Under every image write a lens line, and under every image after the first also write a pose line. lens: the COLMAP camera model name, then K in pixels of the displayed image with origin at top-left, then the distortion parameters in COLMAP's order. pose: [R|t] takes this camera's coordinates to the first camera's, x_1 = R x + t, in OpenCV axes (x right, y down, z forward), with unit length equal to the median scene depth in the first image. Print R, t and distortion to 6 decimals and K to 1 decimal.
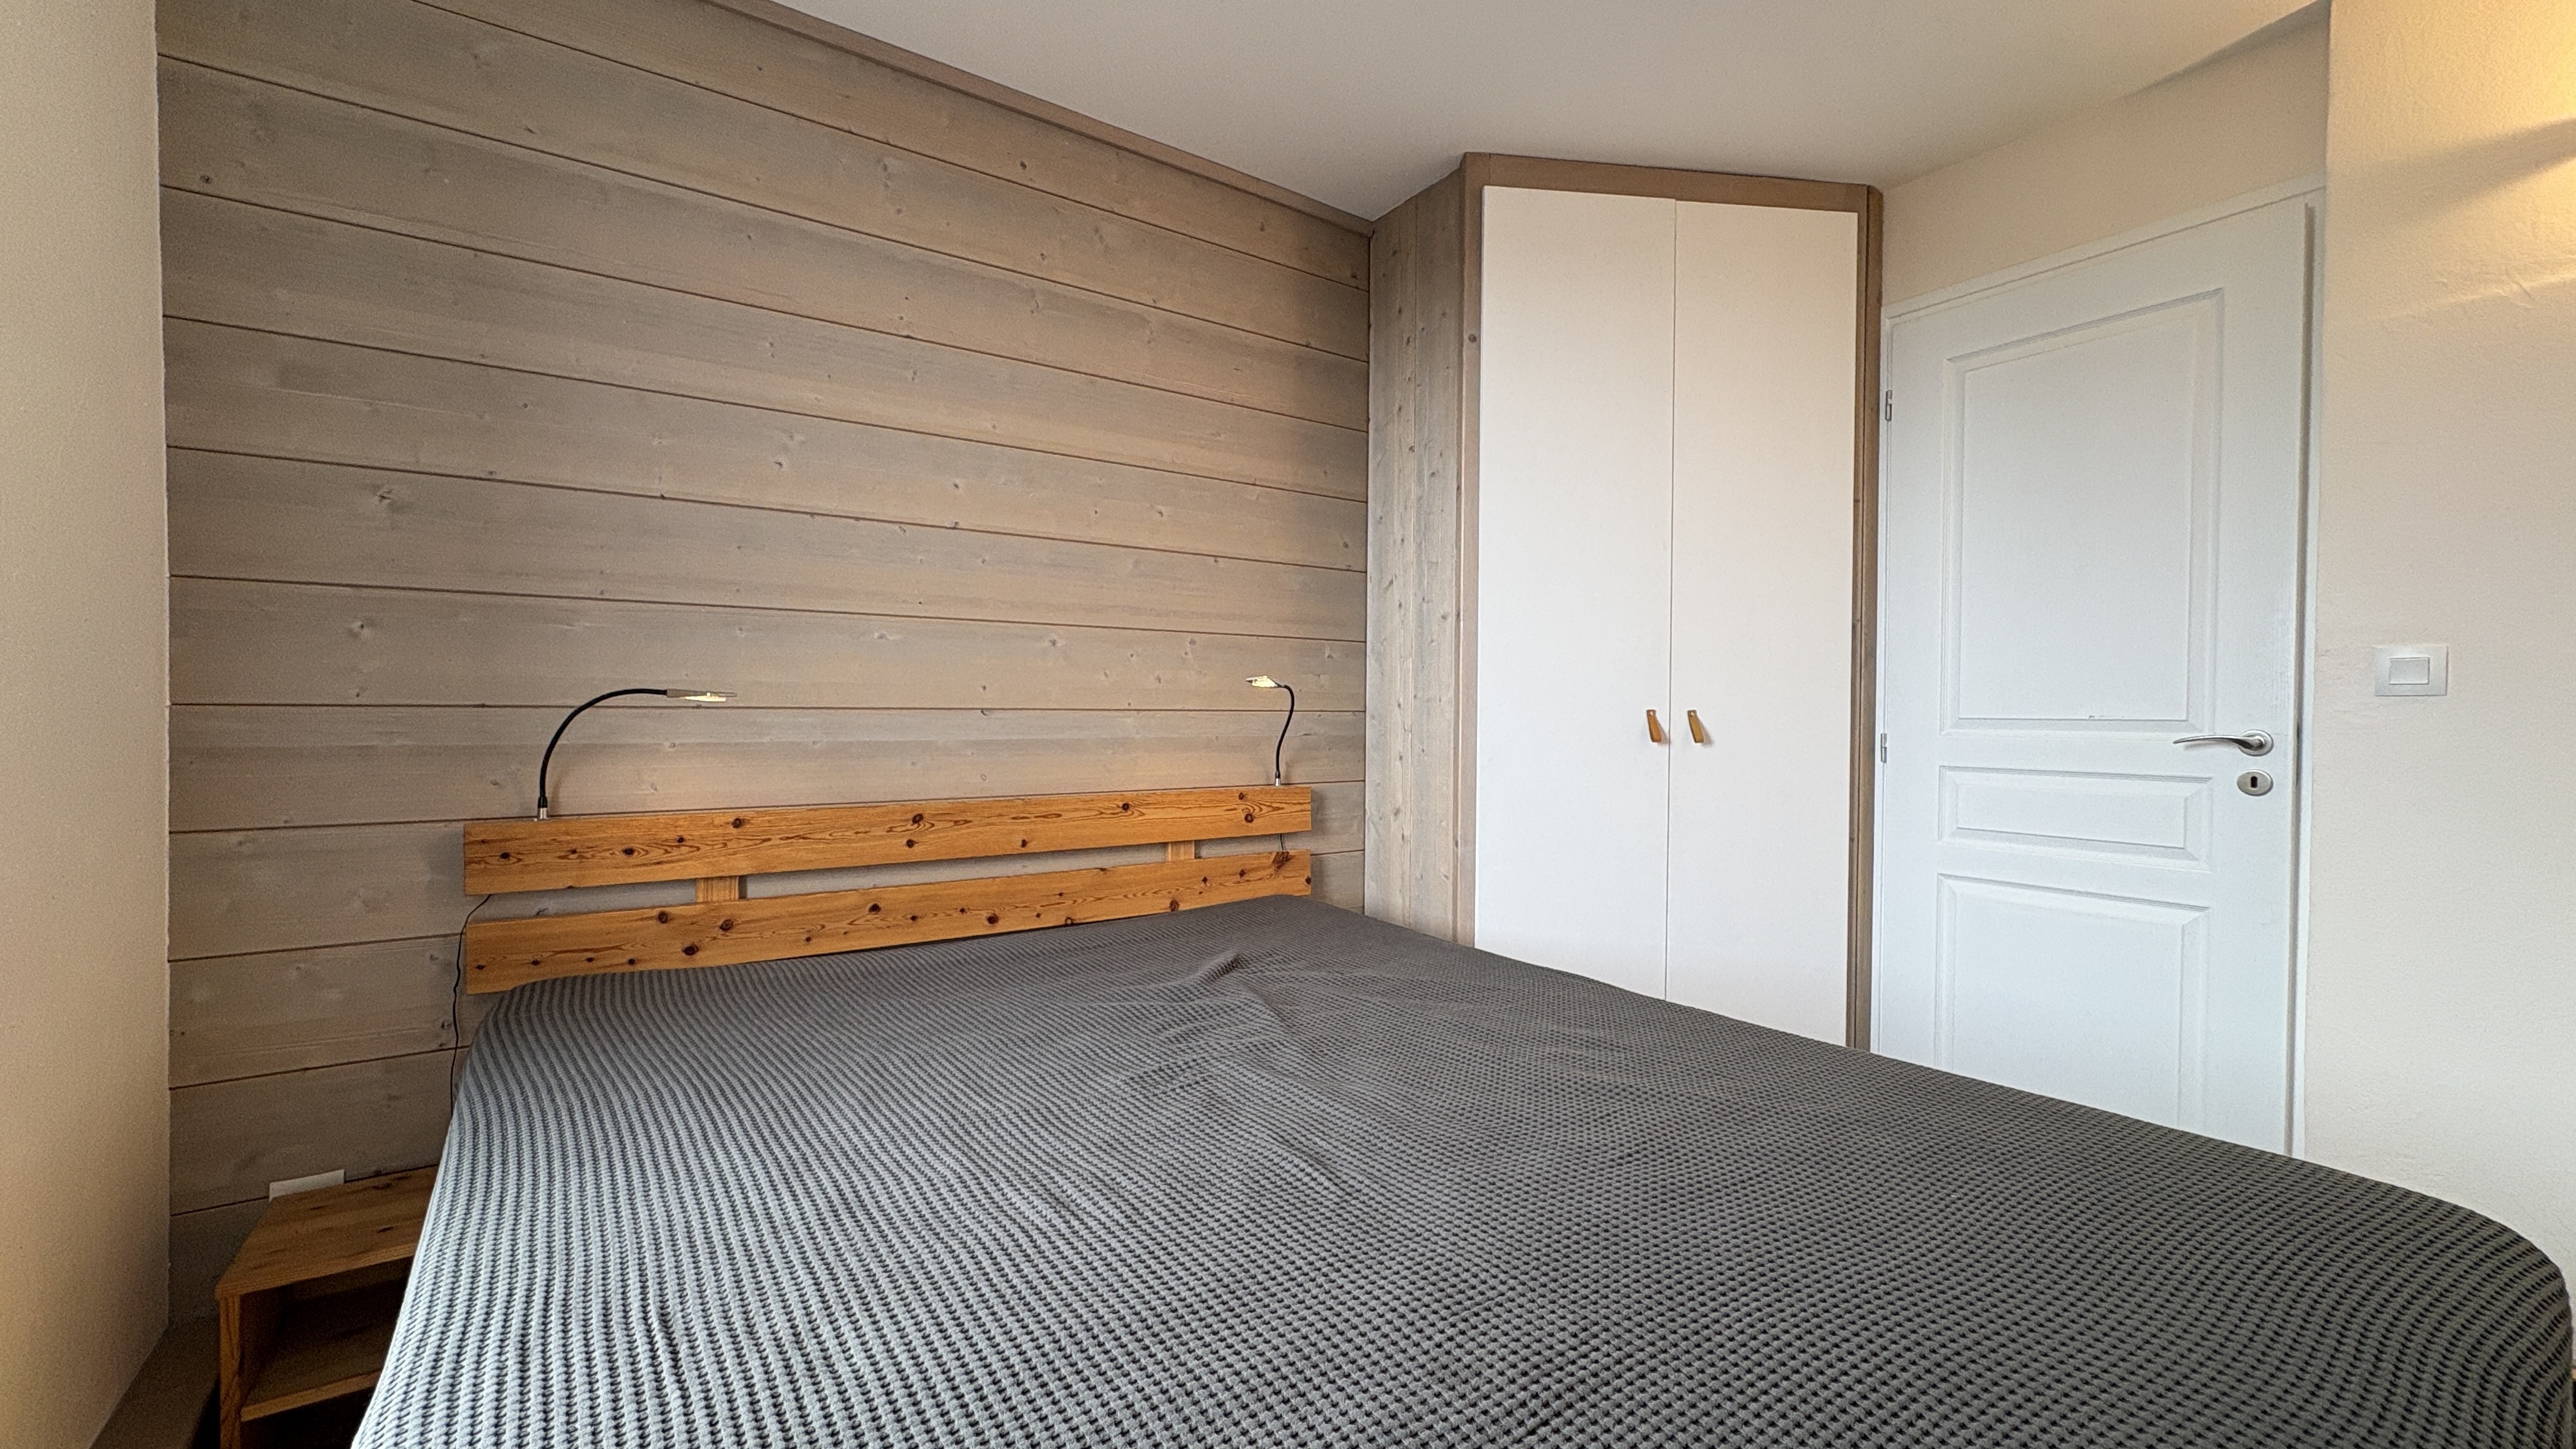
lens RADIAL K [[1022.8, 0, 1276.1], [0, 1022.8, 720.4], [0, 0, 1]] dist [0.000168, 0.000171]
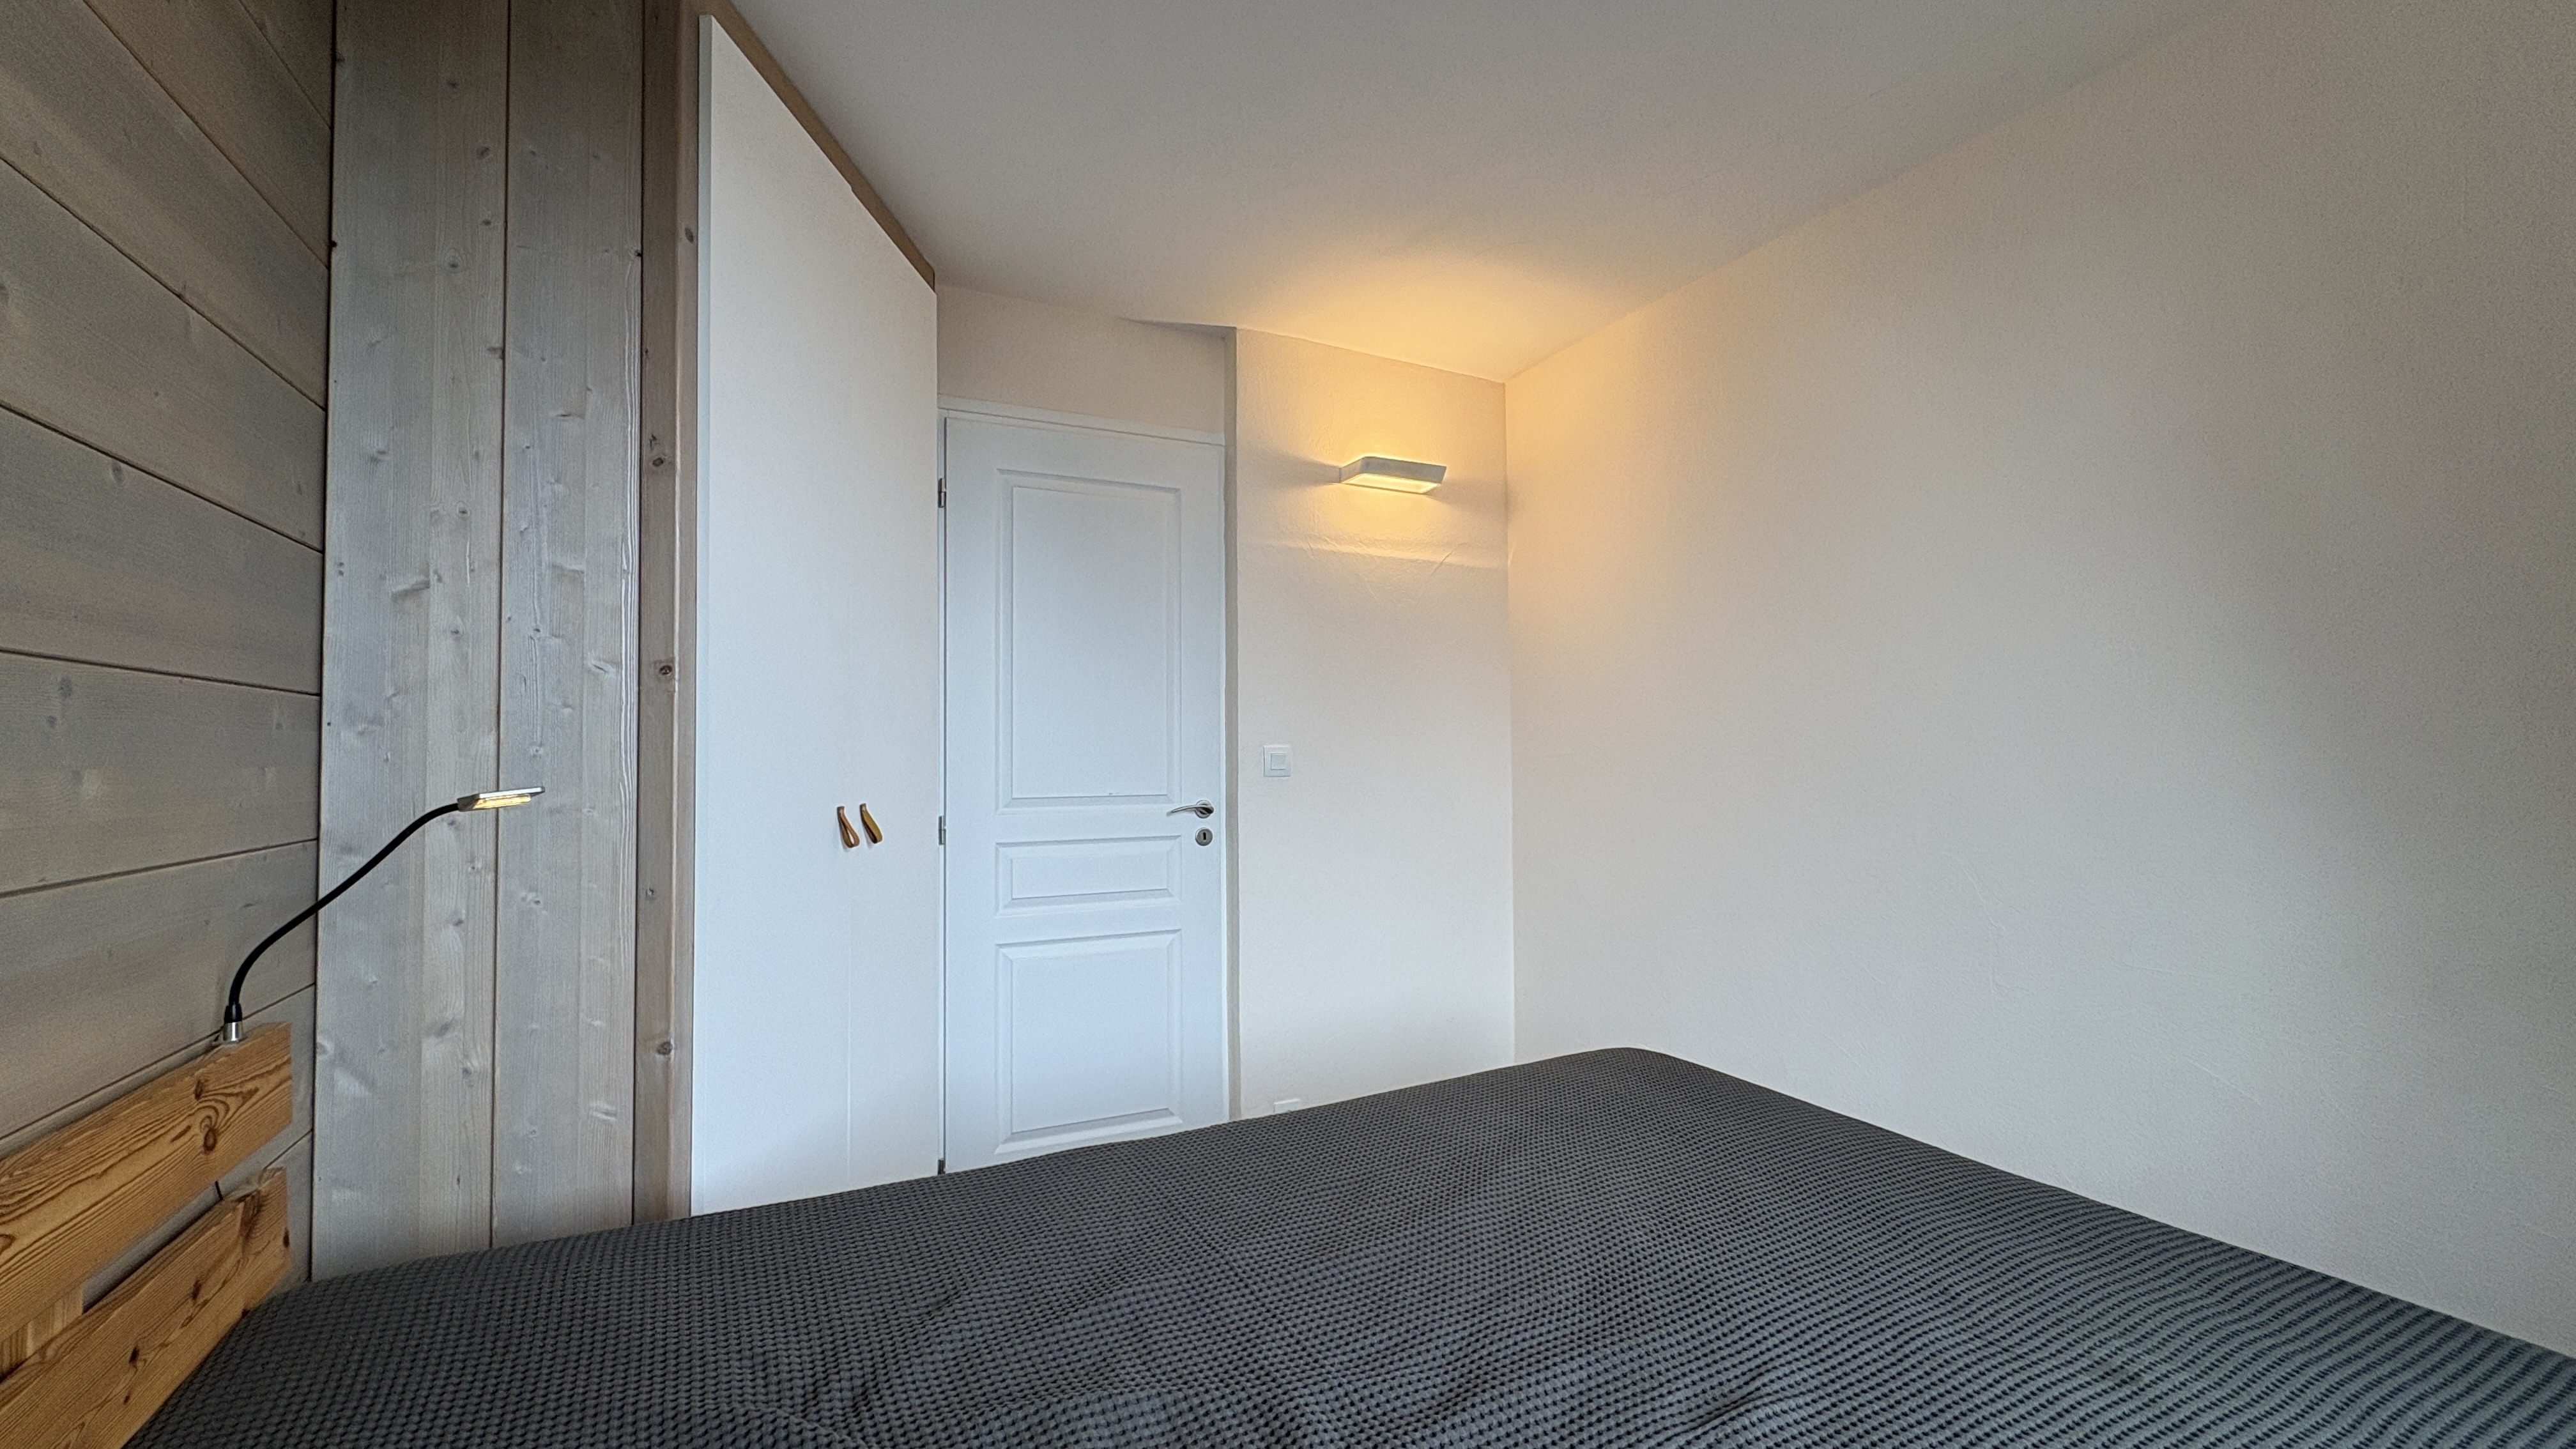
lens RADIAL K [[1022.8, 0, 1273.8], [0, 1022.8, 736.9], [0, 0, 1]] dist [0.000168, 0.000171]
pose [[0.143110, 0.009962, 0.989657, -0.388111], [0.023805, 0.999625, -0.013505, -0.048050], [-0.989421, 0.025491, 0.142819, 0.577383]]
